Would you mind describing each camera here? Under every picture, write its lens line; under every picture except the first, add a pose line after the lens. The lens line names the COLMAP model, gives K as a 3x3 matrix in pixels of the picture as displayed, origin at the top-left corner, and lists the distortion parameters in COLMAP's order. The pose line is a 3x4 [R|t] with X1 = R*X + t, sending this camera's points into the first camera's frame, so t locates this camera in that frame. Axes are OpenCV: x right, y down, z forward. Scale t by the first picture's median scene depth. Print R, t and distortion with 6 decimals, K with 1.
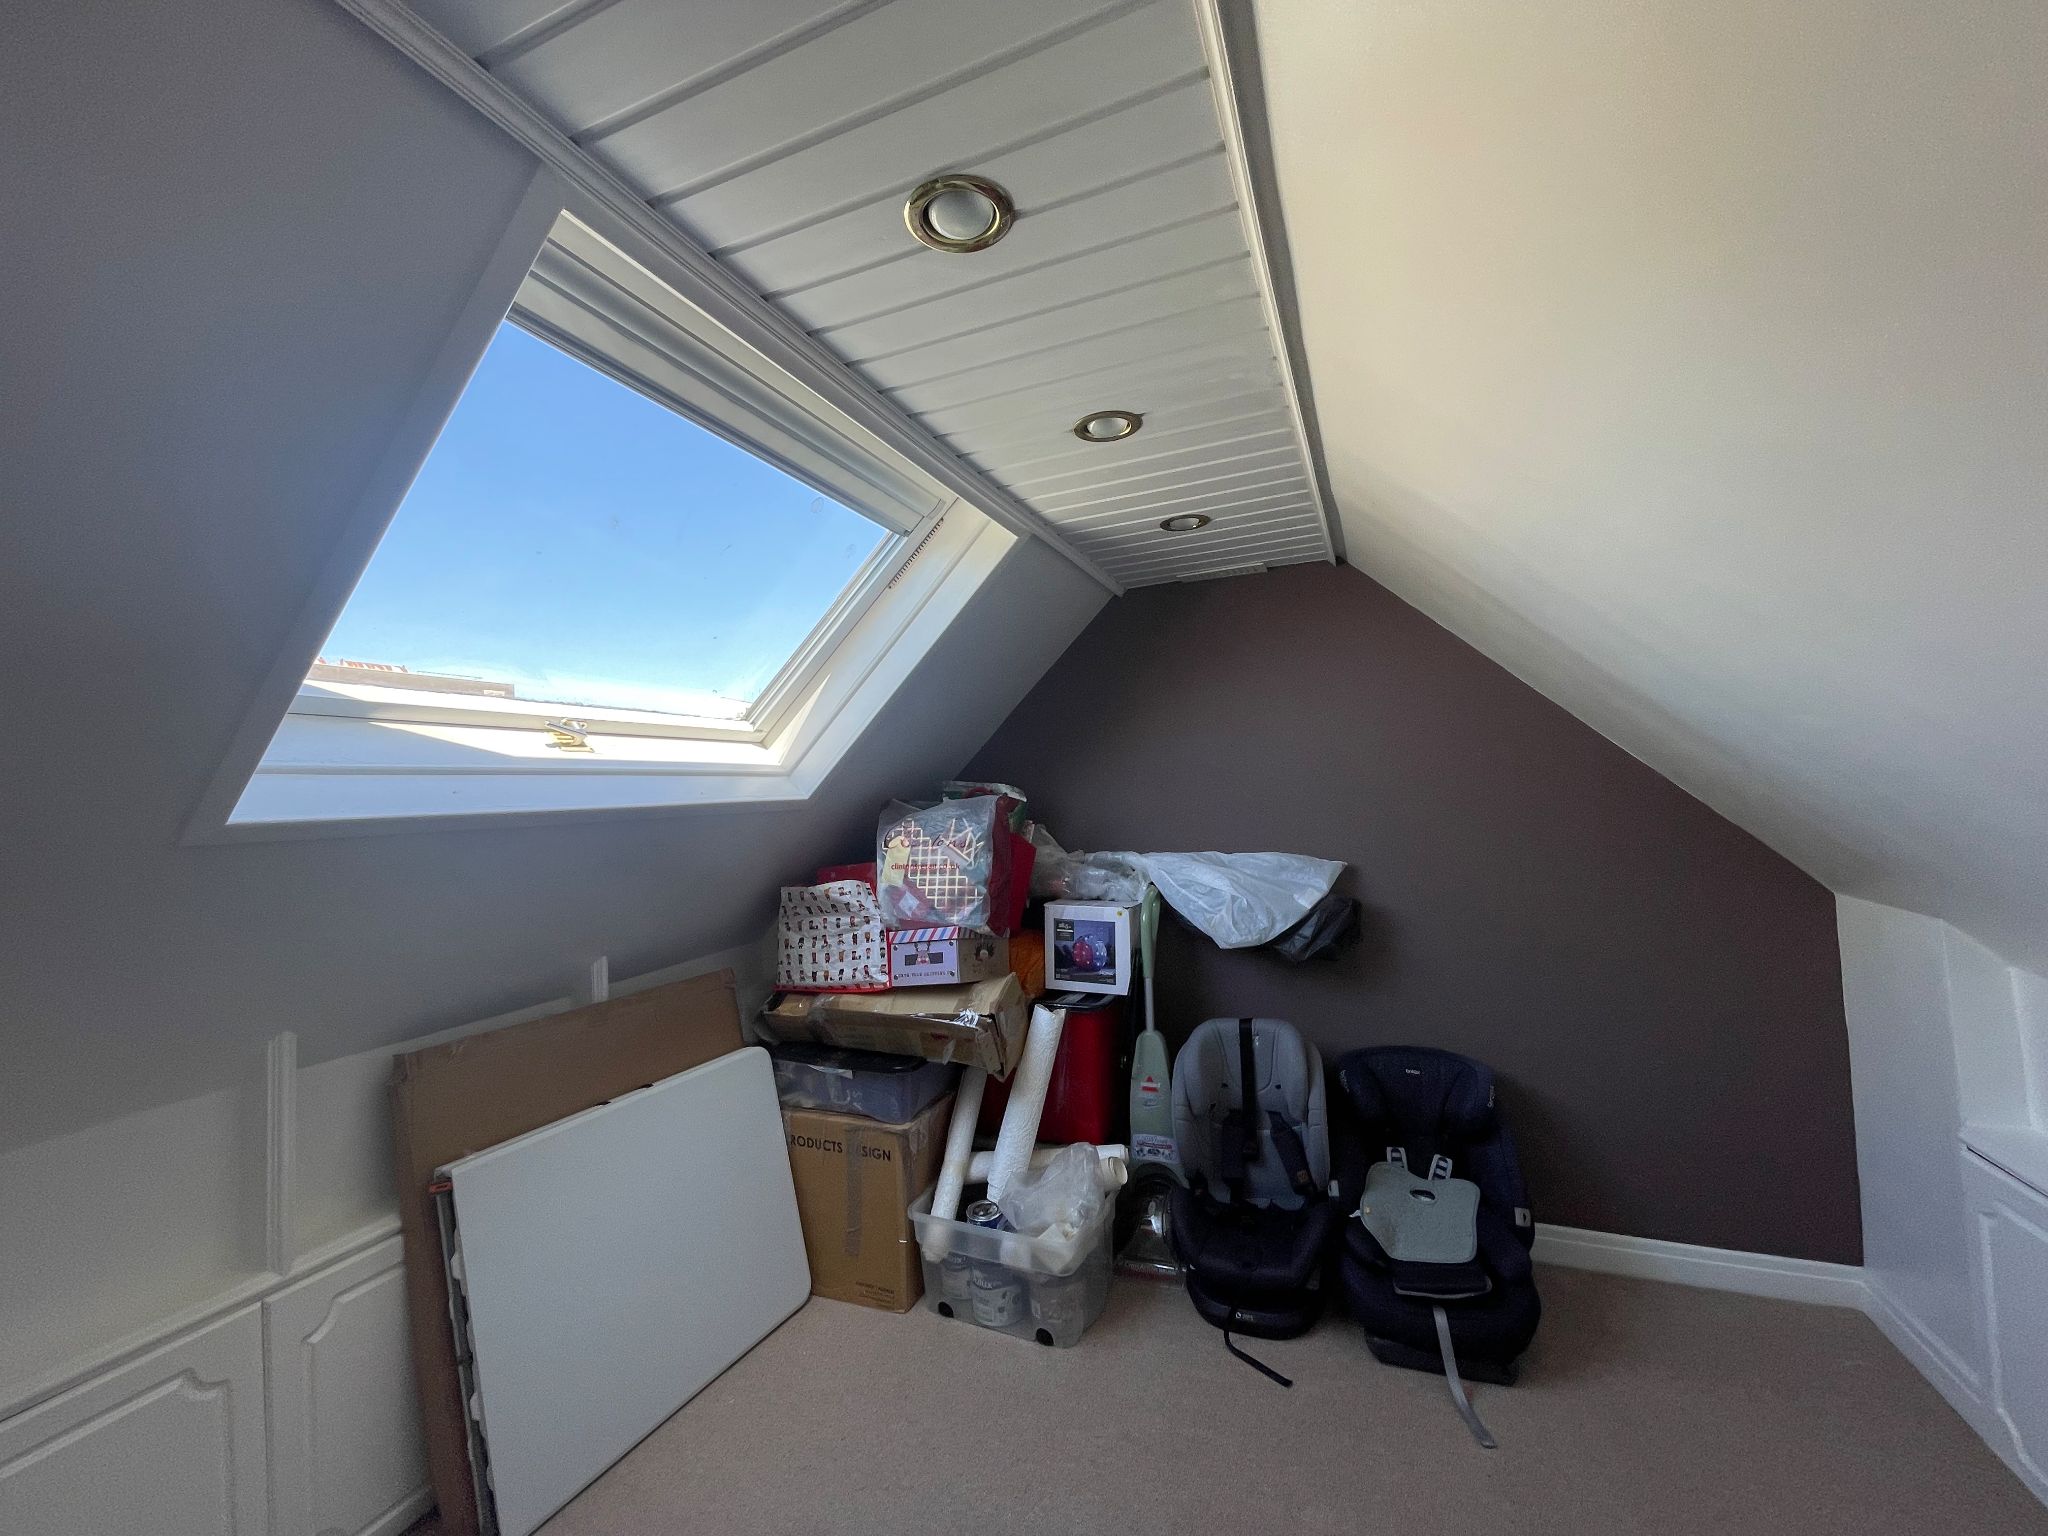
lens RADIAL K [[828.1, 0, 1023.8], [0, 828.1, 767.2], [0, 0, 1]] dist [-0.002960, 0.001085]
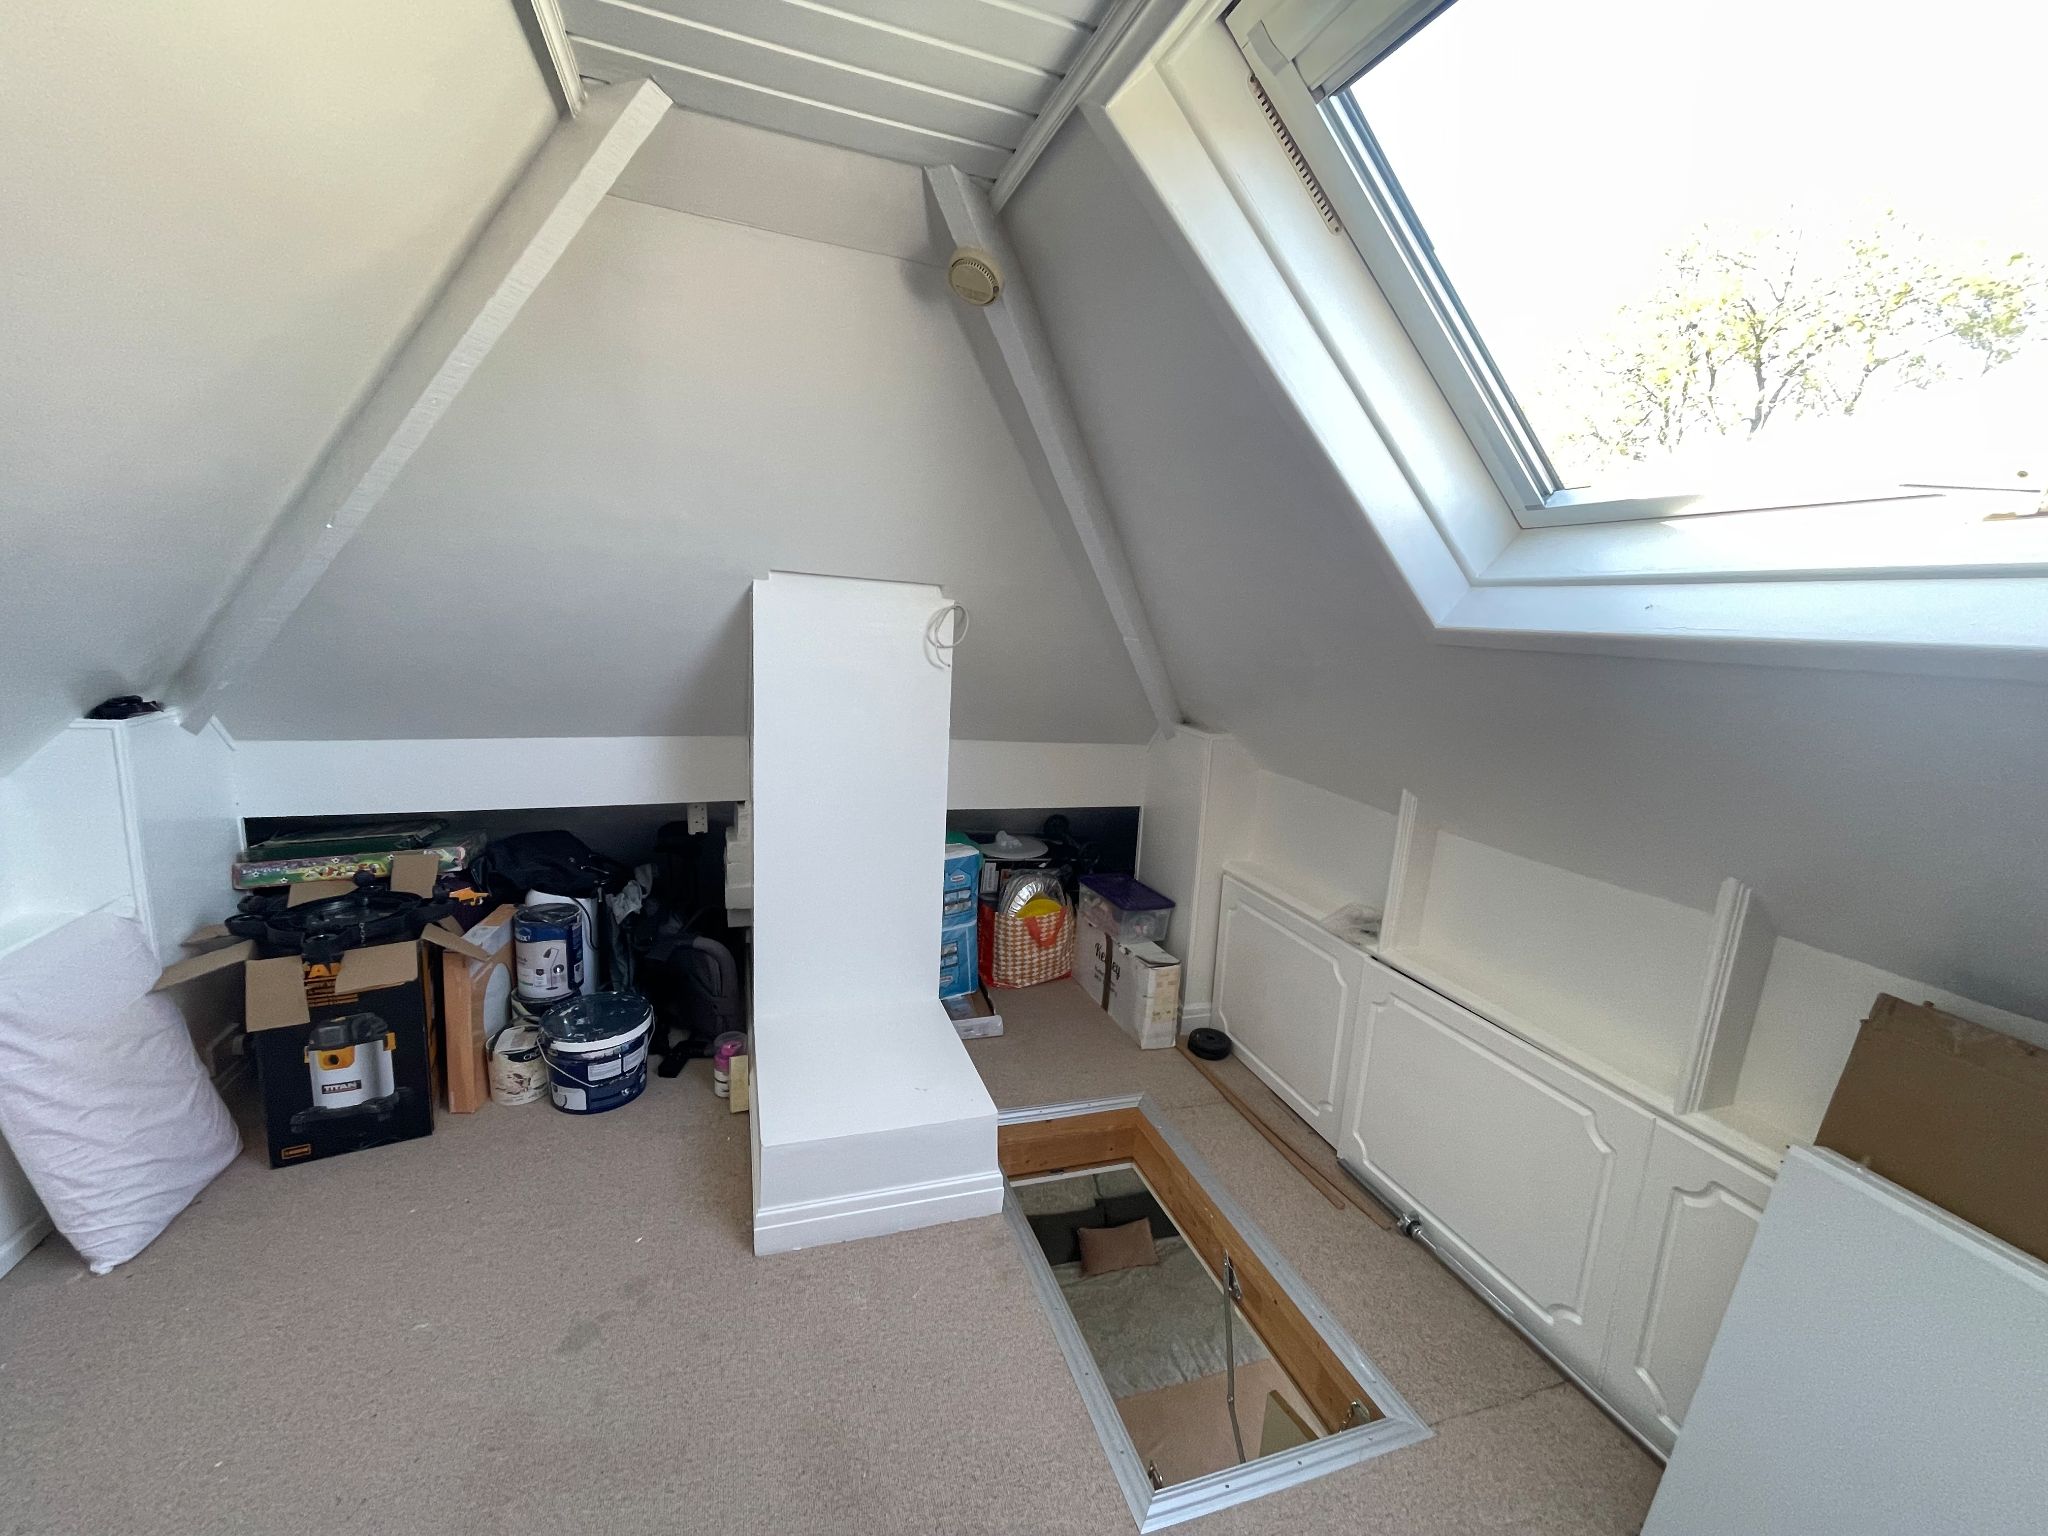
lens RADIAL K [[828.1, 0, 1023.8], [0, 828.1, 763.6], [0, 0, 1]] dist [-0.002960, 0.001085]
pose [[-0.747447, 0.121269, -0.653159, 0.276629], [-0.002269, 0.982726, 0.185055, 0.030193], [0.664318, 0.139801, -0.734260, 1.171915]]
